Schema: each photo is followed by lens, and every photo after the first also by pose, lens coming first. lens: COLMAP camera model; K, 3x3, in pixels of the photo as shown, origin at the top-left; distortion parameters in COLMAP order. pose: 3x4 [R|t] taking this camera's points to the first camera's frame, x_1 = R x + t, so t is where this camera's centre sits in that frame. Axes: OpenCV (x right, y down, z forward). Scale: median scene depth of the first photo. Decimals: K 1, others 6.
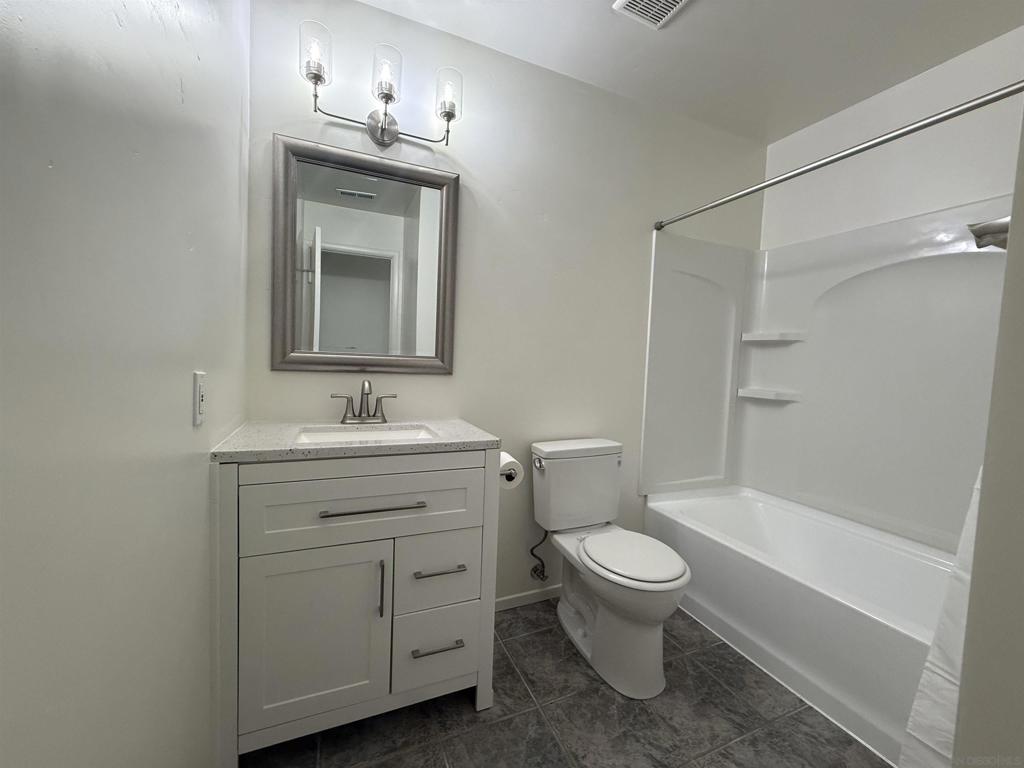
lens RADIAL K [[409.9, 0, 513.3], [0, 409.9, 384.5], [0, 0, 1]] dist [0.000315, -0.000163]
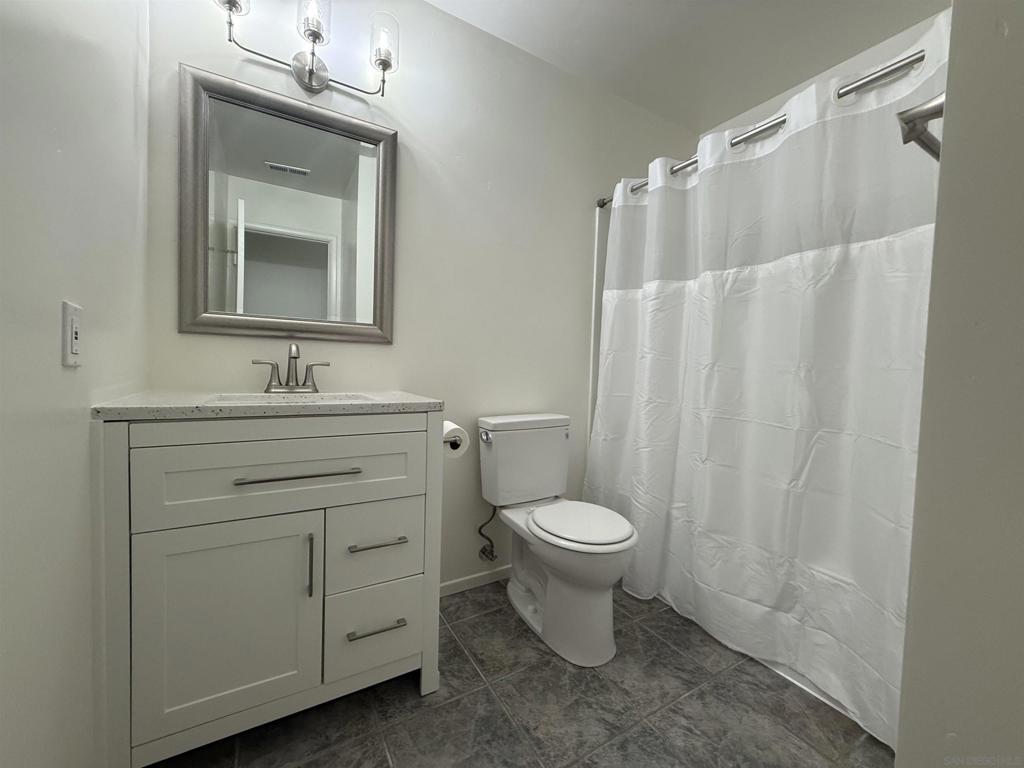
lens RADIAL K [[409.9, 0, 513.5], [0, 409.9, 381.5], [0, 0, 1]] dist [0.000315, -0.000163]
pose [[0.992024, -0.012932, 0.125384, 0.009686], [0.014481, 0.999830, -0.011453, 0.093947], [-0.125214, 0.013178, 0.992042, 0.041288]]
